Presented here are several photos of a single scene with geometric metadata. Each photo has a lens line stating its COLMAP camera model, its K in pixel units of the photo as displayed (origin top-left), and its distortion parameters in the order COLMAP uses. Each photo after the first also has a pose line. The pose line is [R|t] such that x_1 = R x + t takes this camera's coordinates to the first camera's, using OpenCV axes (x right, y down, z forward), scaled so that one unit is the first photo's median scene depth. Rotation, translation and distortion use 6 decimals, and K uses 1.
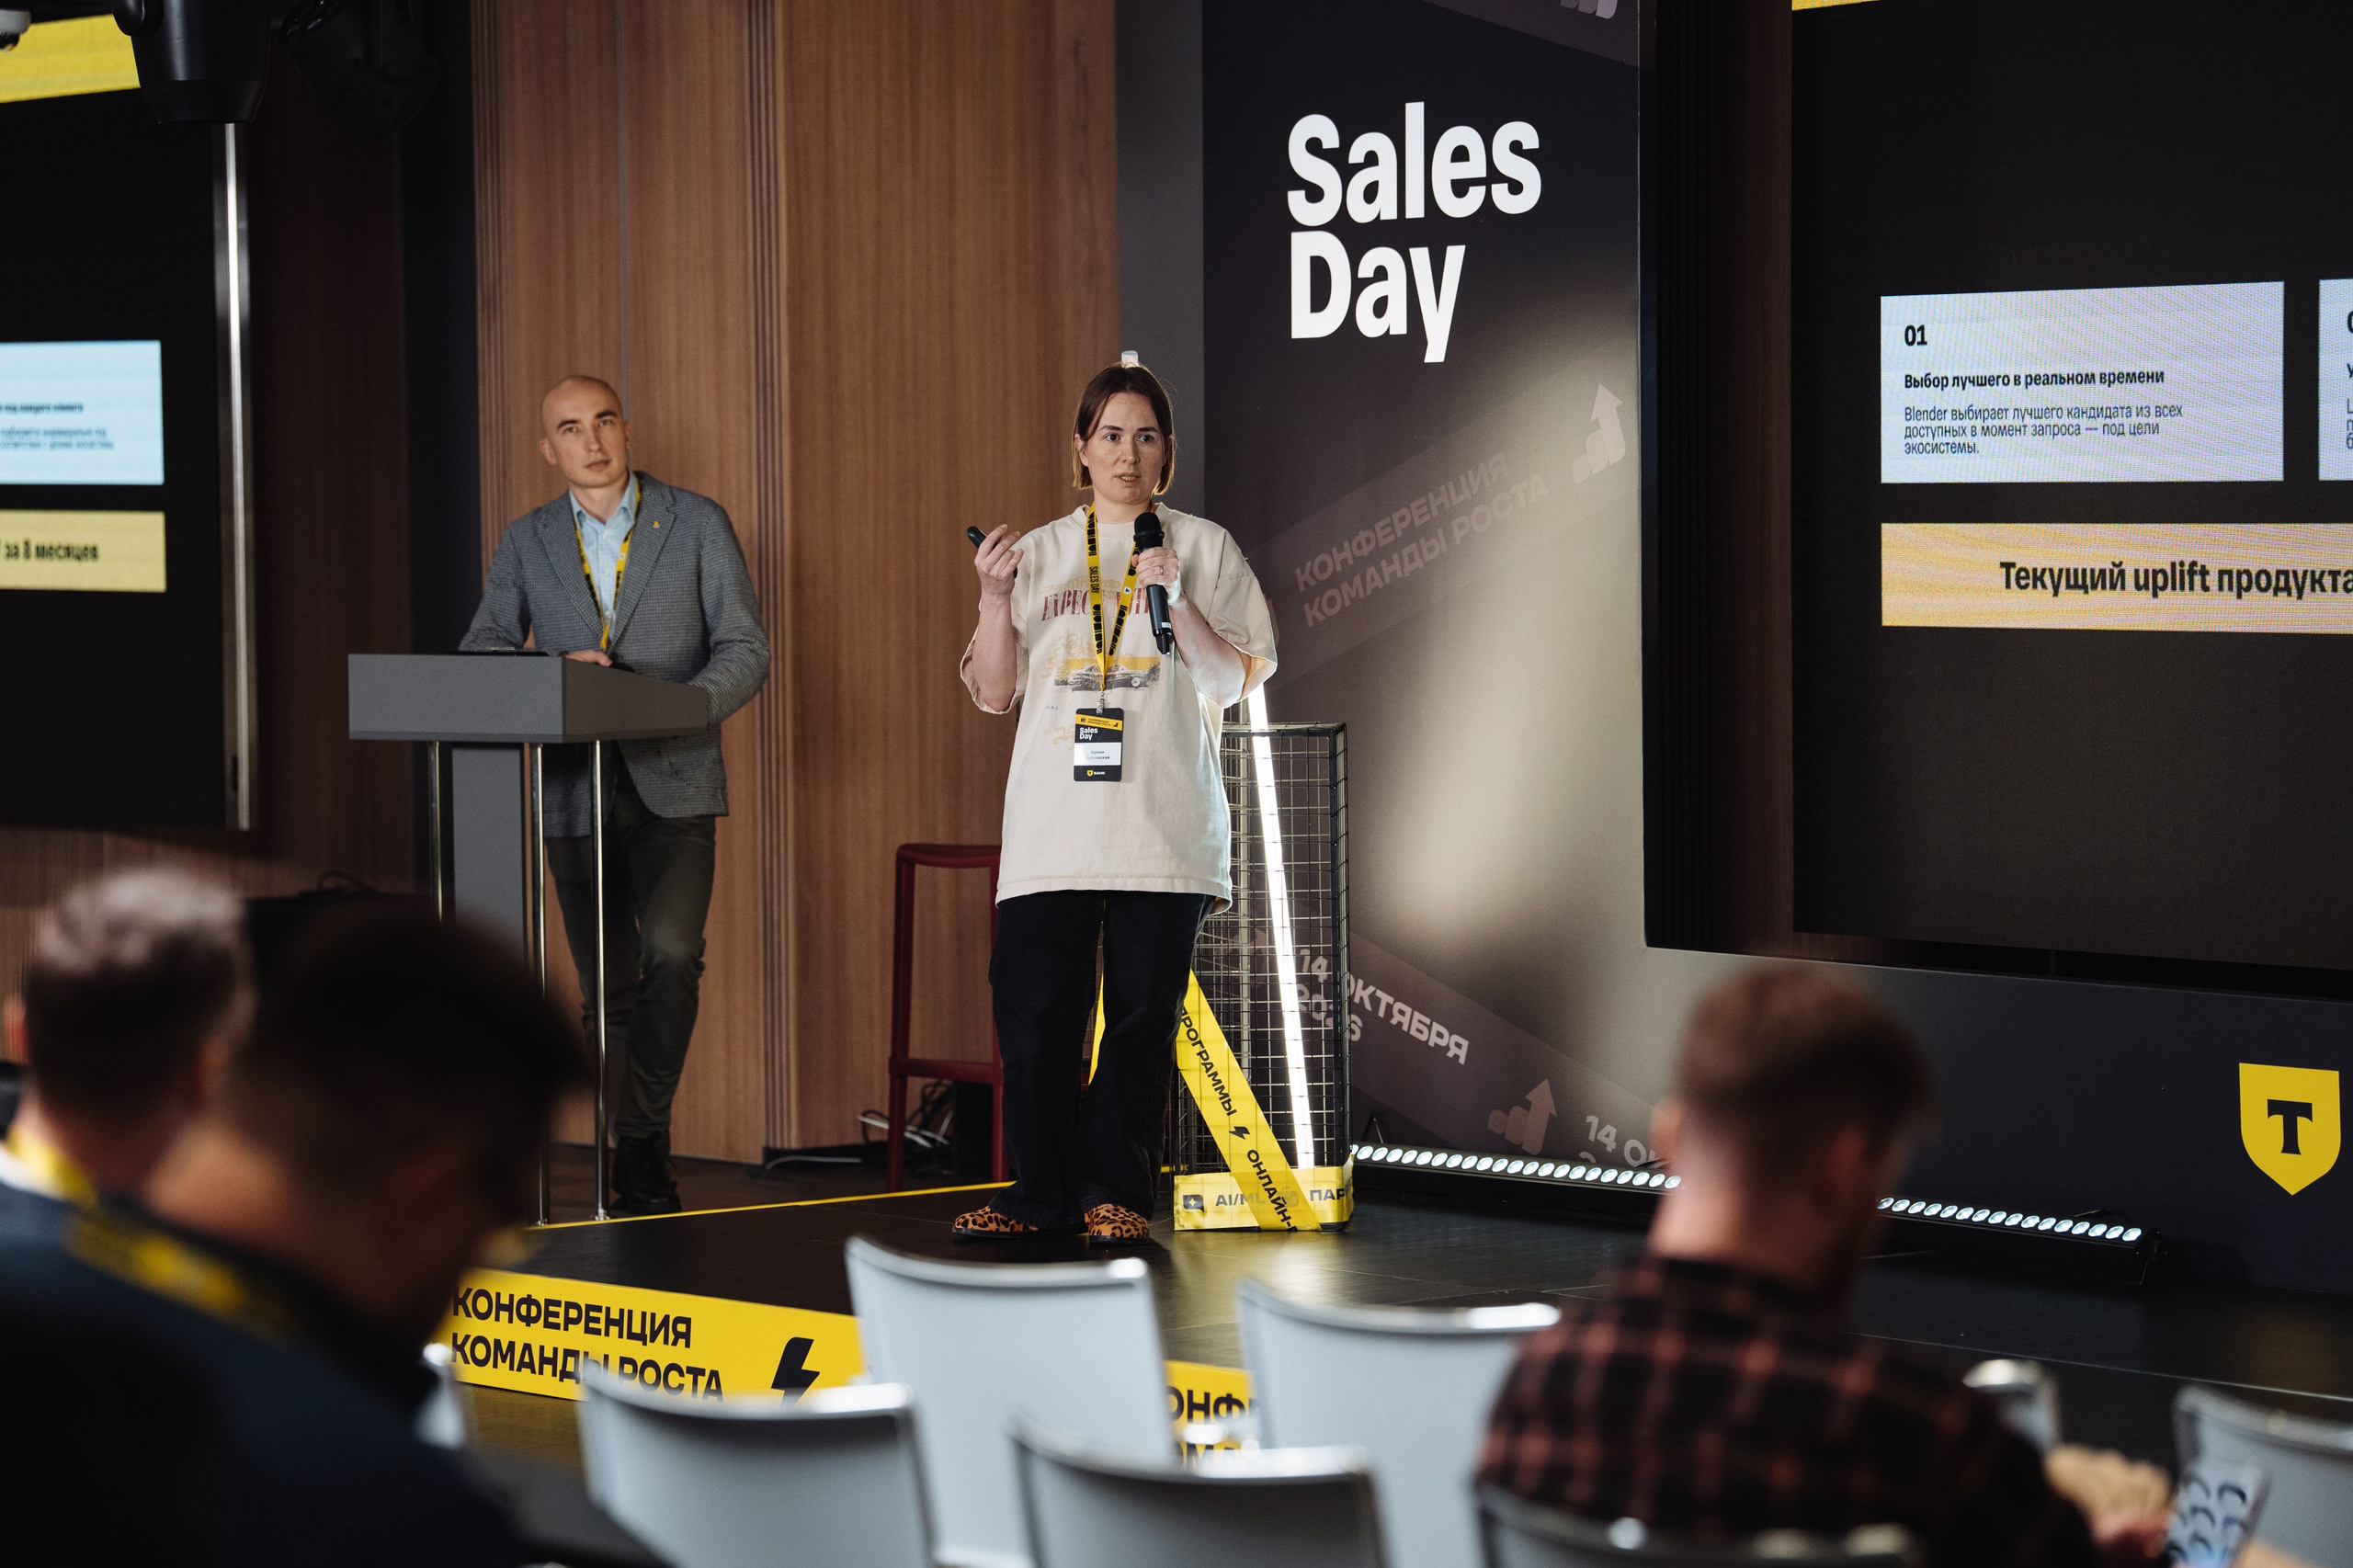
lens RADIAL K [[7710.0, 0, 1147.7], [0, 7710.0, 741.8], [0, 0, 1]] dist [0.836869, 0.000000]
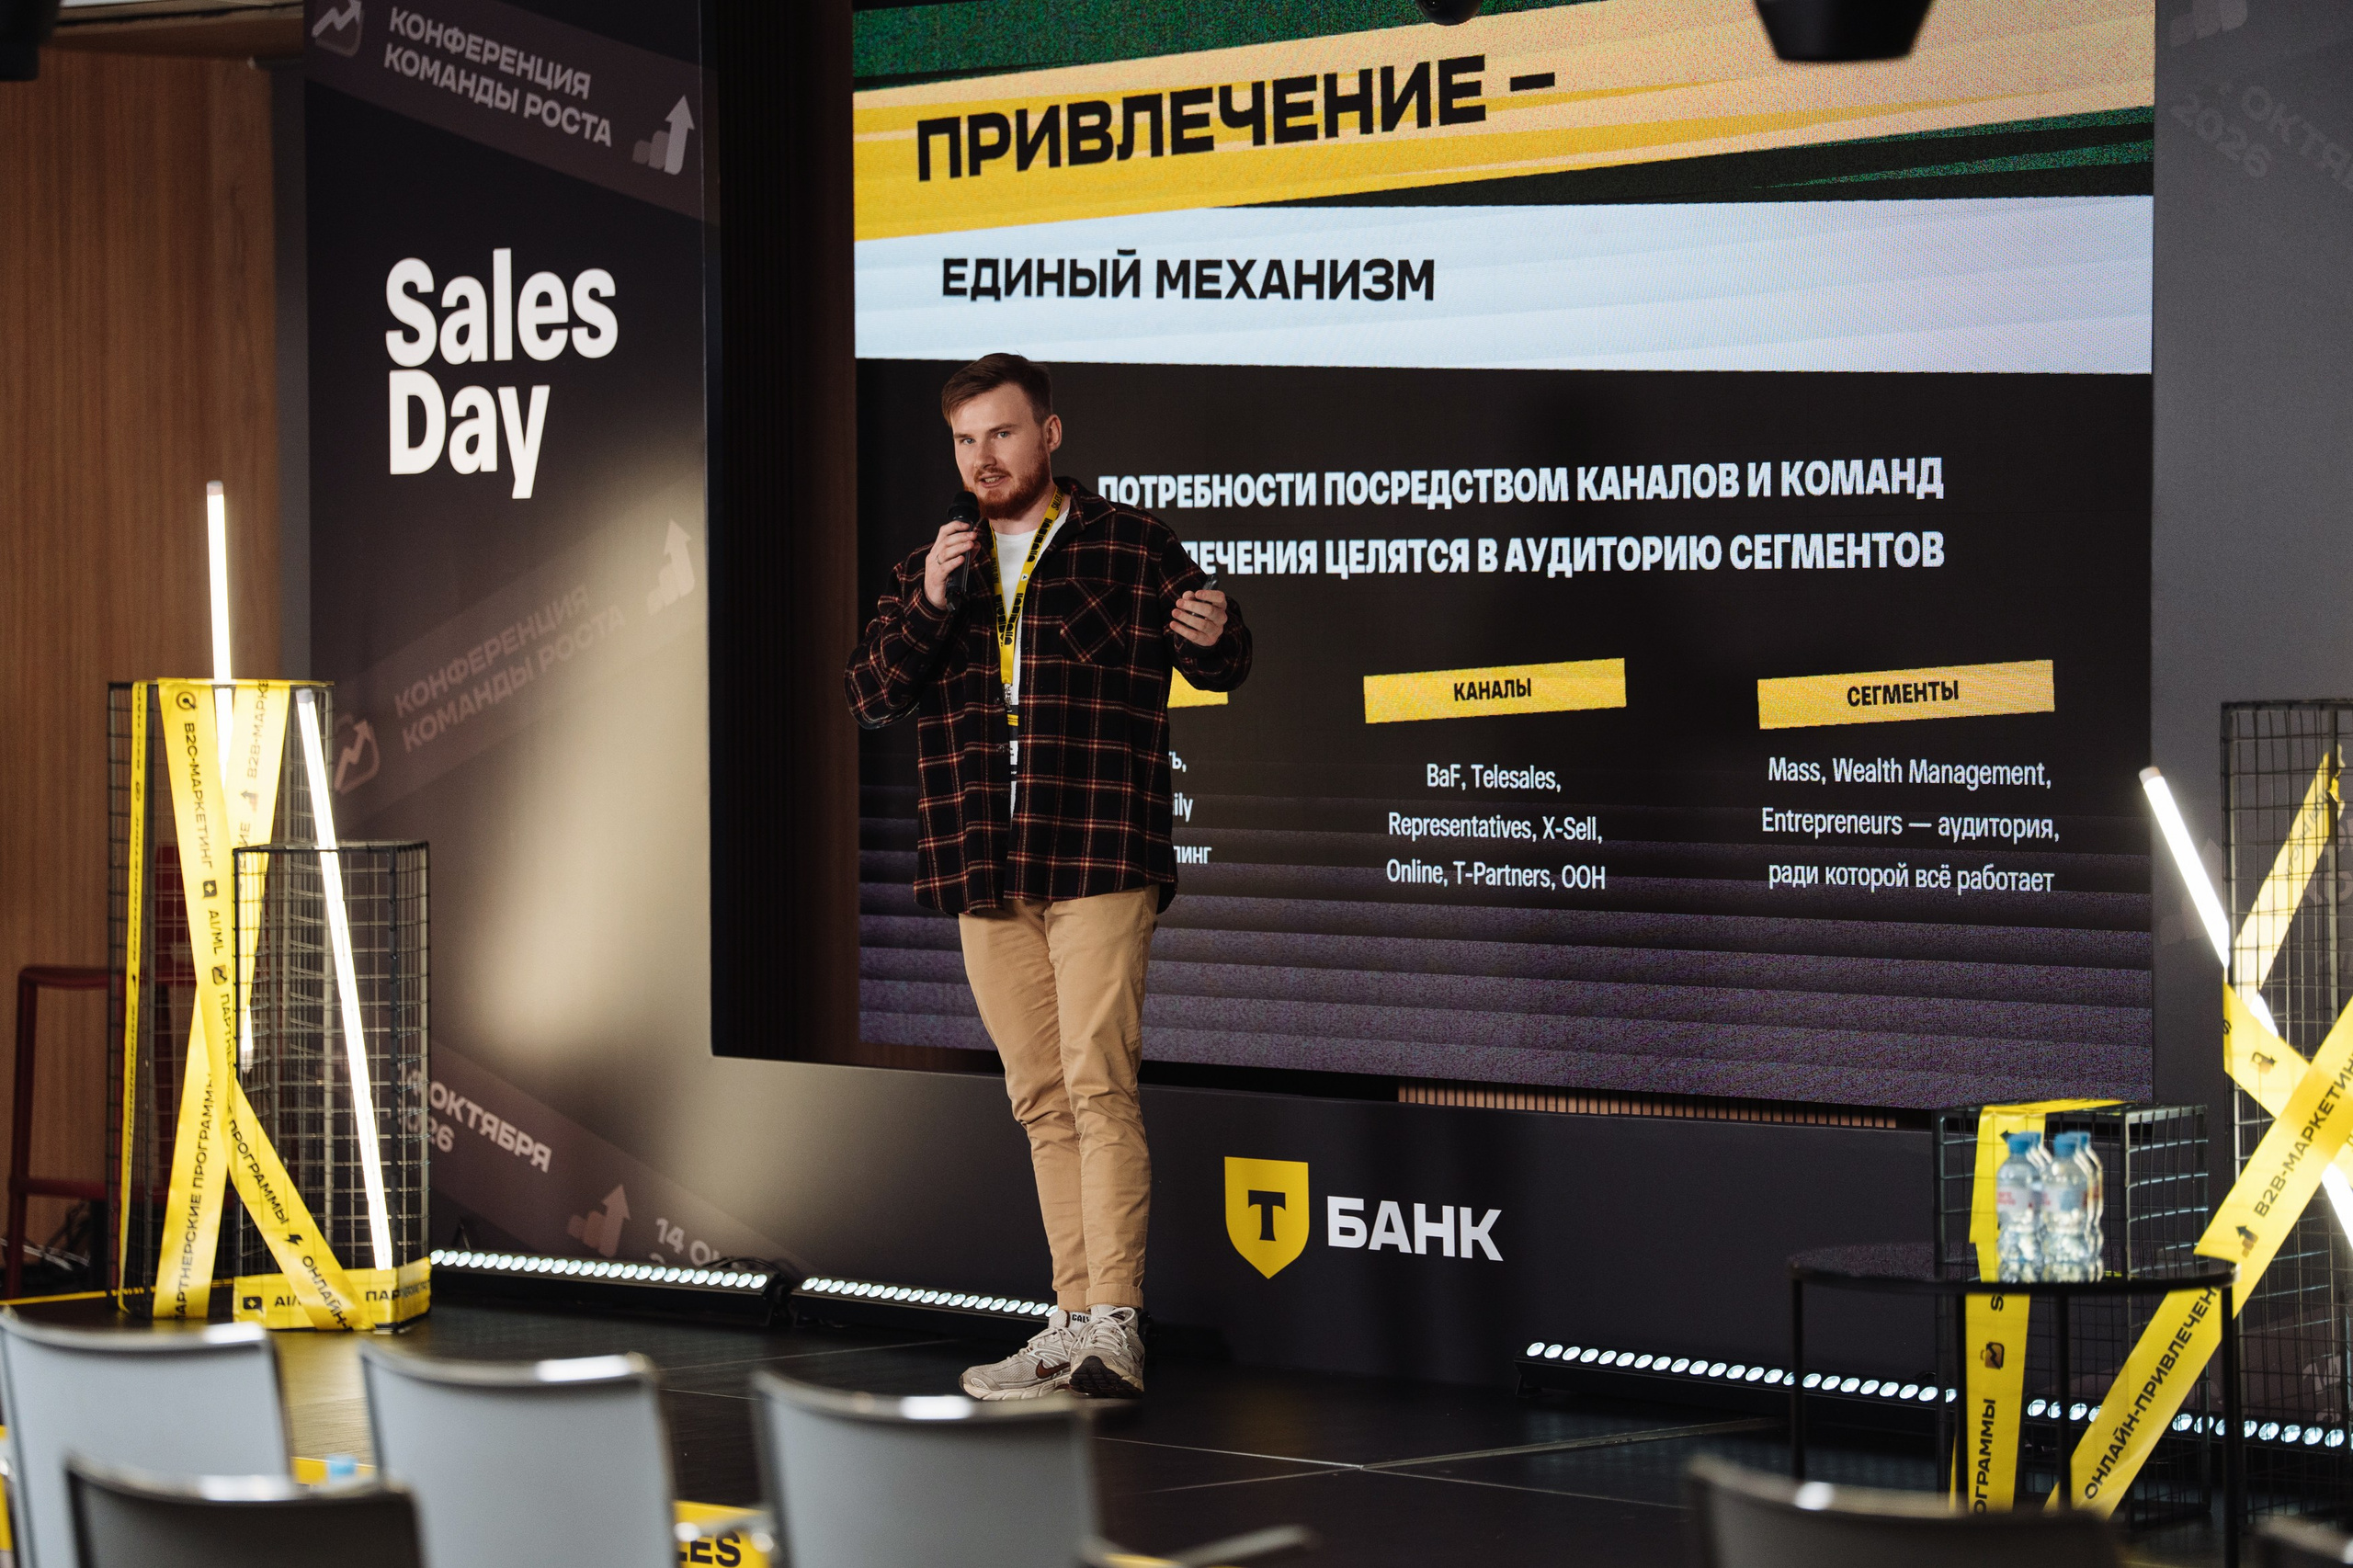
lens RADIAL K [[7922.1, 0, 1177.7], [0, 7922.1, 769.6], [0, 0, 1]] dist [0.769551, 0.000000]
pose [[0.997701, 0.004467, 0.067622, 0.052439], [-0.003214, 0.999821, -0.018631, 0.007259], [-0.067693, 0.018371, 0.997537, -0.076828]]
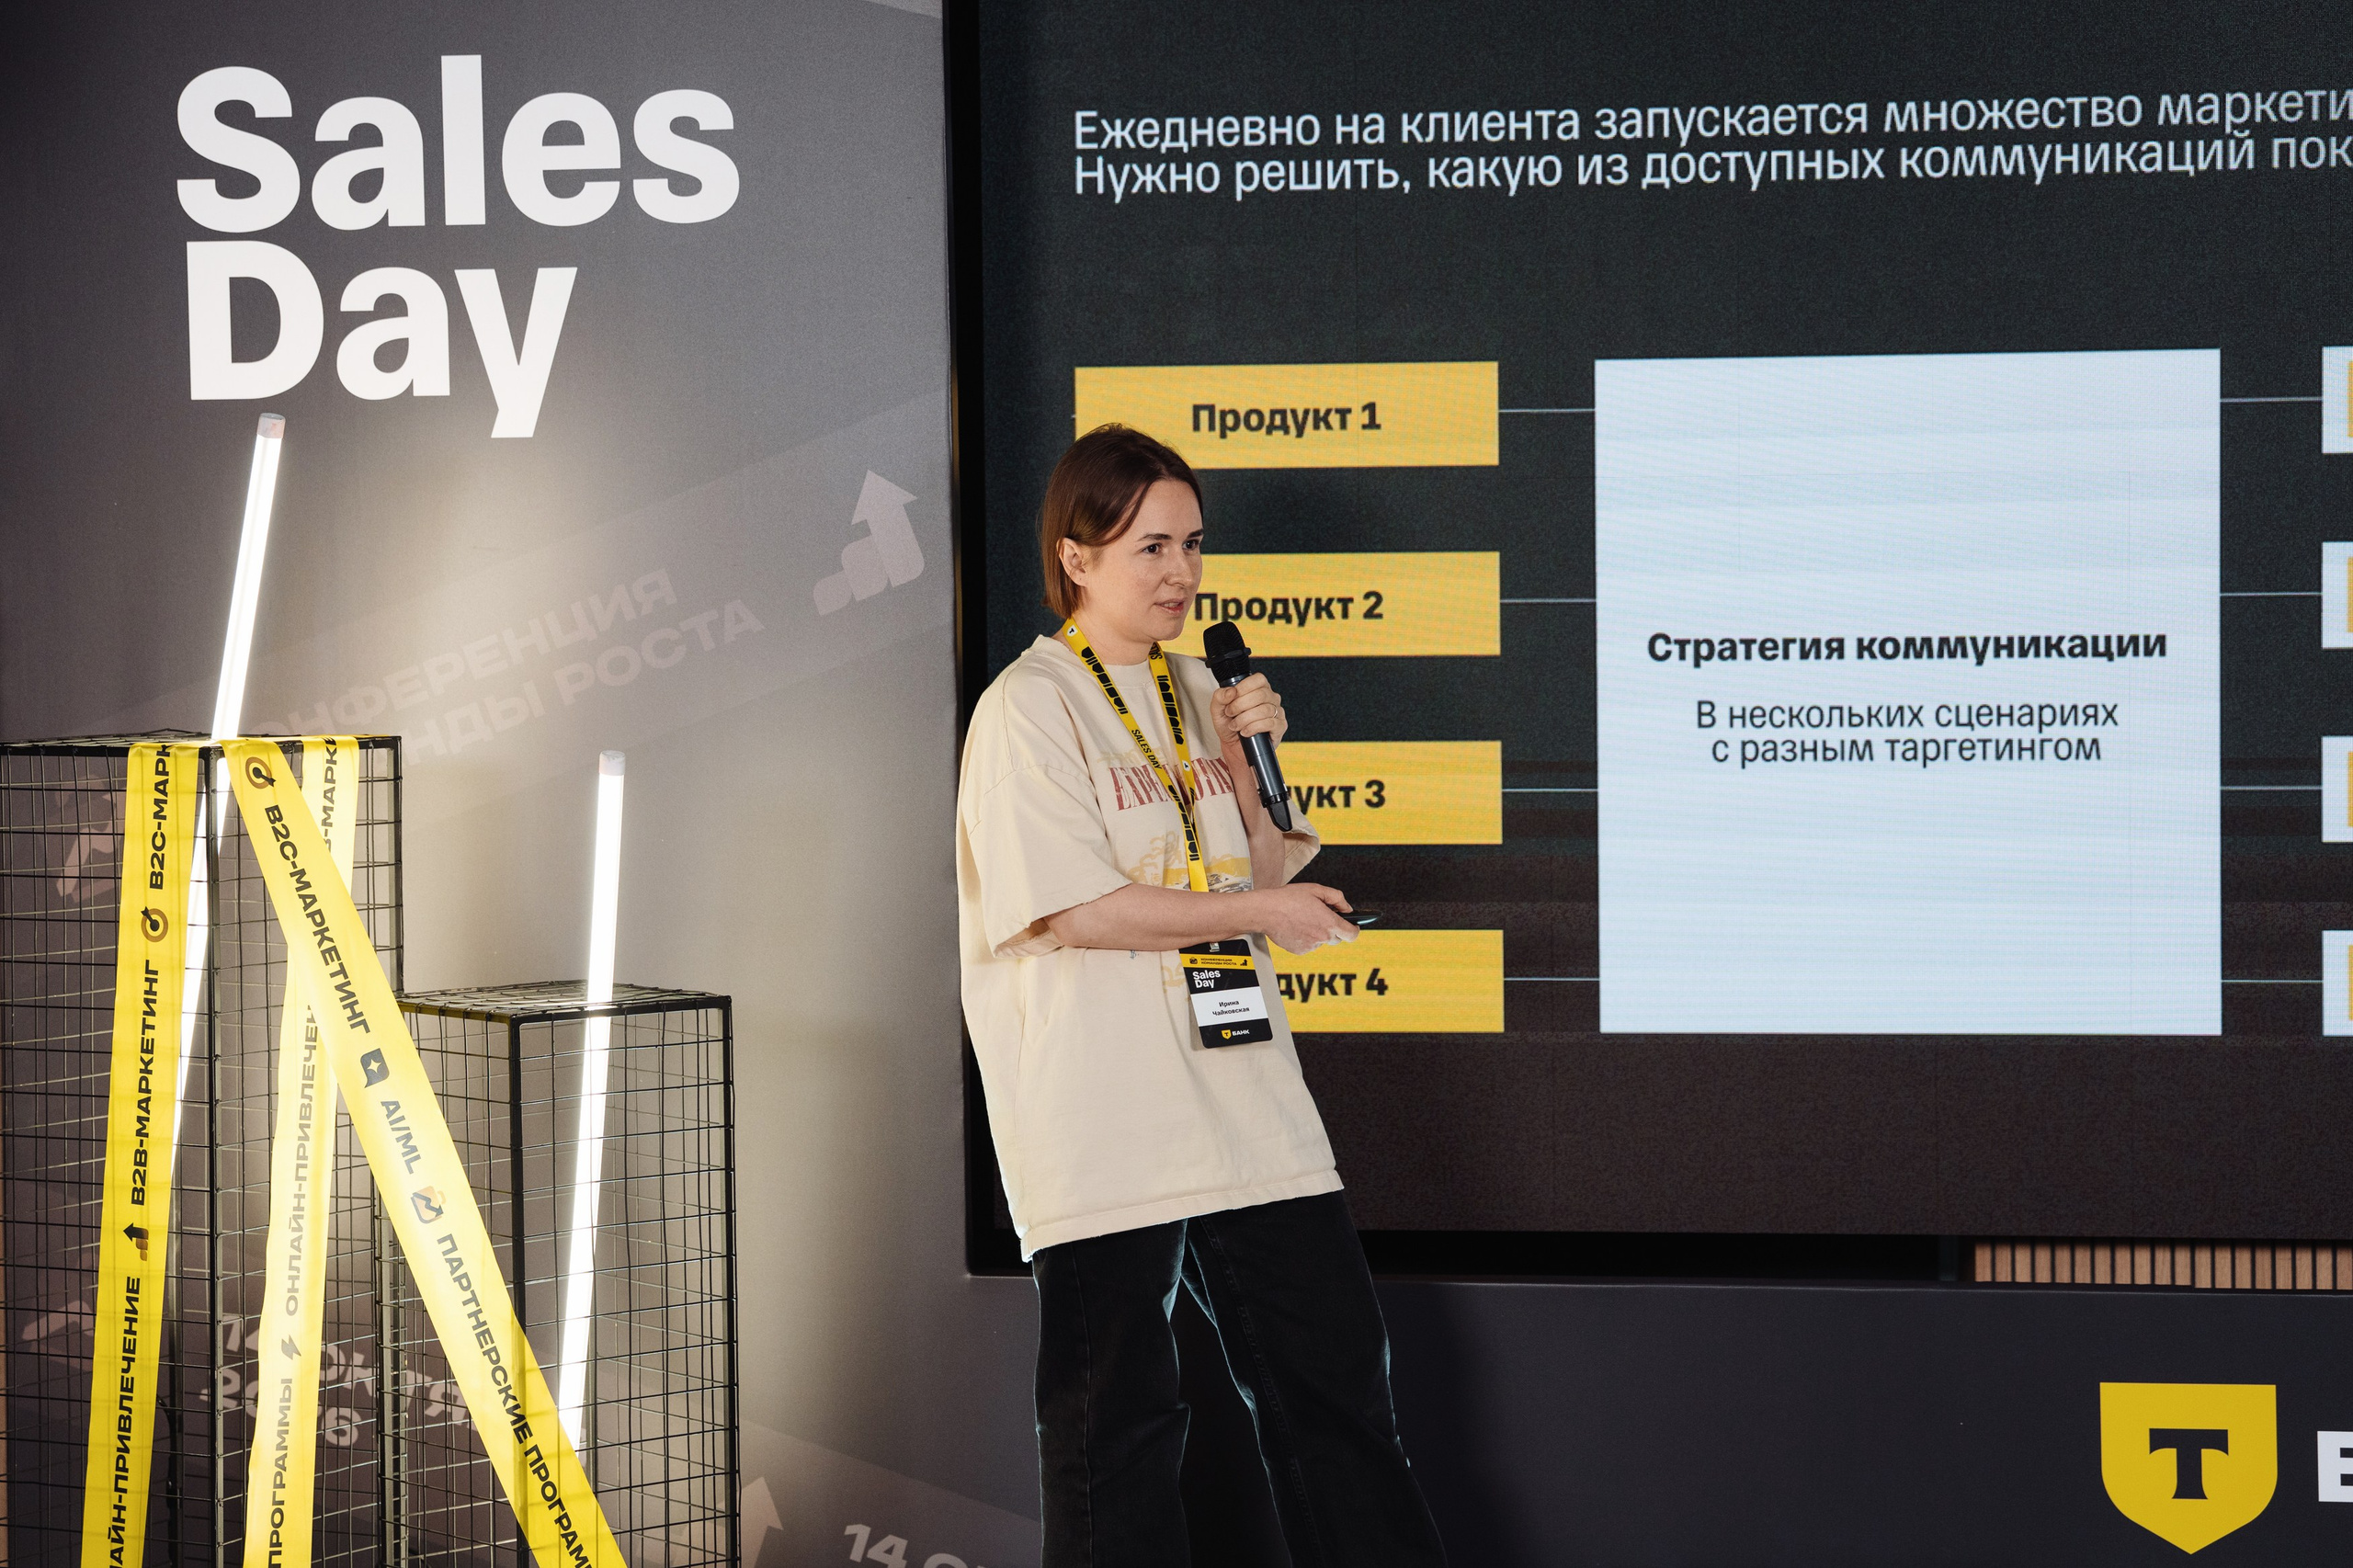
lens RADIAL K [[5688.9, 0, 1234.8], [0, 5688.9, 719.6], [0, 0, 1]] dist [0.252940, 0.000000]
pose [[0.715154, -0.026786, 0.698454, -0.267178], [0.032762, 0.999452, 0.004784, -0.024474], [-0.698199, 0.019461, 0.715639, 0.592675]]
